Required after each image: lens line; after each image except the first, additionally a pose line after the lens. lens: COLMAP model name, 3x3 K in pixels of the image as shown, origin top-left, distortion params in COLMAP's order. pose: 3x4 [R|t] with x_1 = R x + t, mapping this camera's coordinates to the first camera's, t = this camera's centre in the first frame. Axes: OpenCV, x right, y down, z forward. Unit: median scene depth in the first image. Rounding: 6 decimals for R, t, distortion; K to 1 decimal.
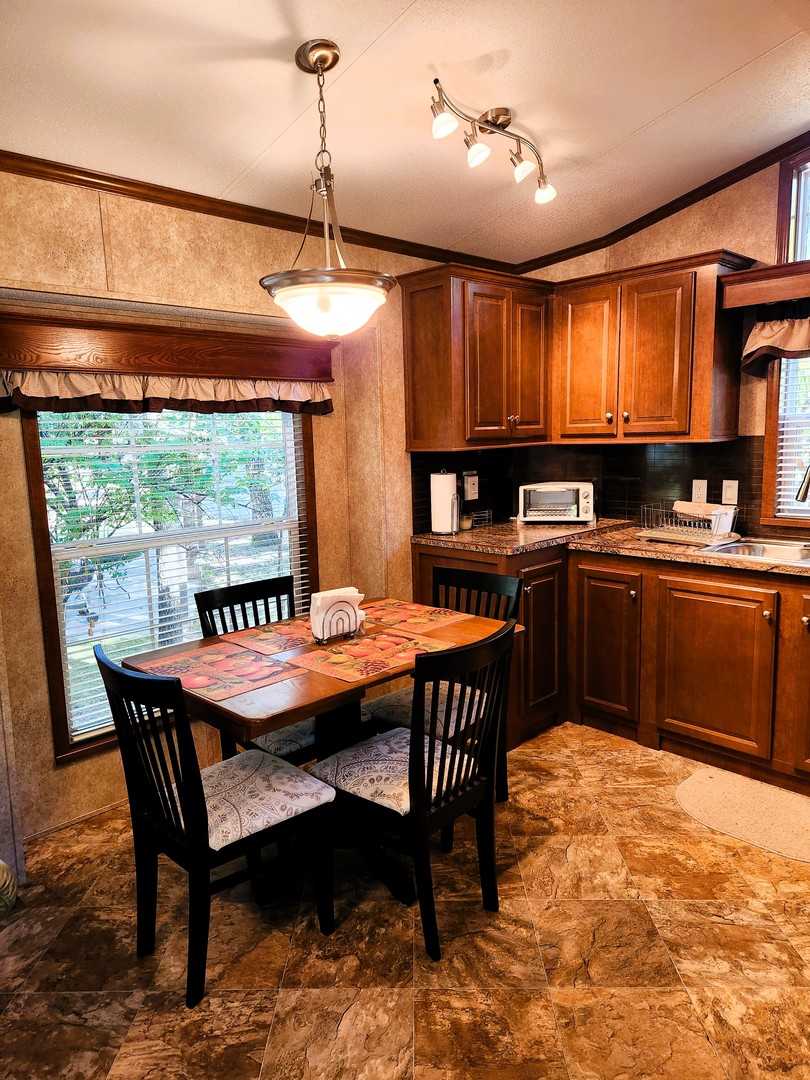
lens RADIAL K [[711.1, 0, 405.0], [0, 711.1, 540.0], [0, 0, 1]] dist [0.074055, -0.066010]
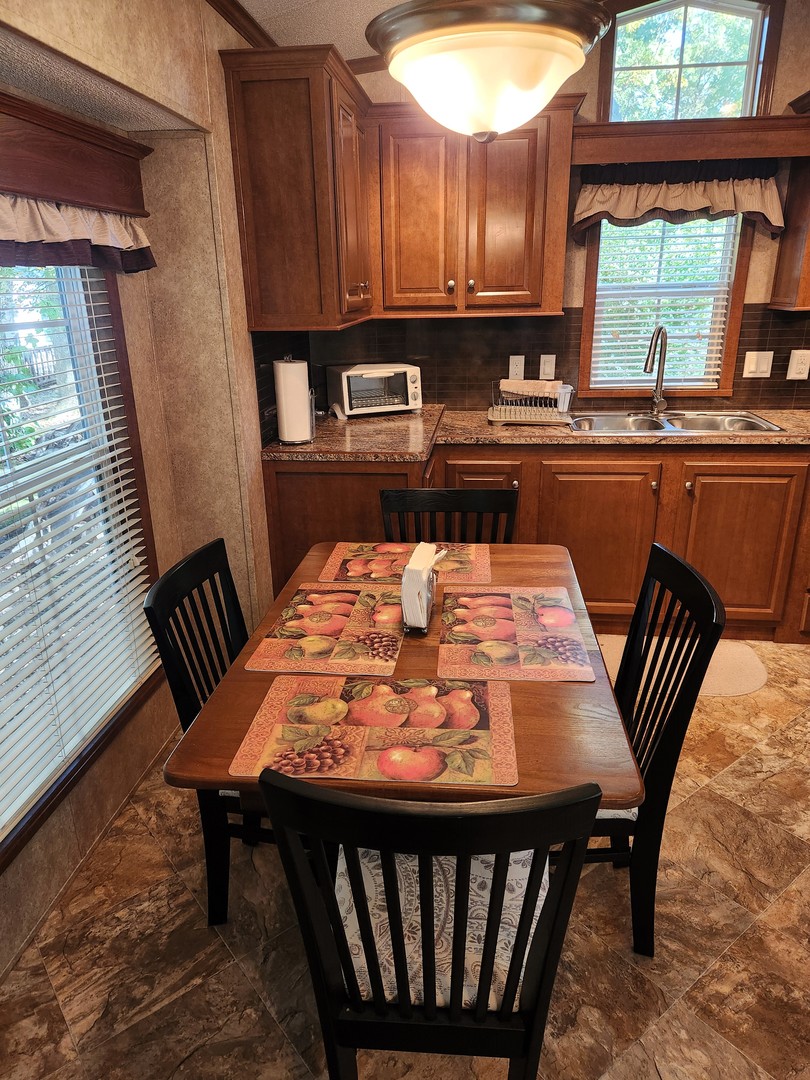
lens RADIAL K [[711.1, 0, 405.0], [0, 711.1, 540.0], [0, 0, 1]] dist [0.074055, -0.066010]
pose [[0.774640, -0.199040, 0.600263, -0.356767], [0.092911, 0.974699, 0.203297, -0.054833], [-0.625540, -0.101711, 0.773534, 0.344211]]
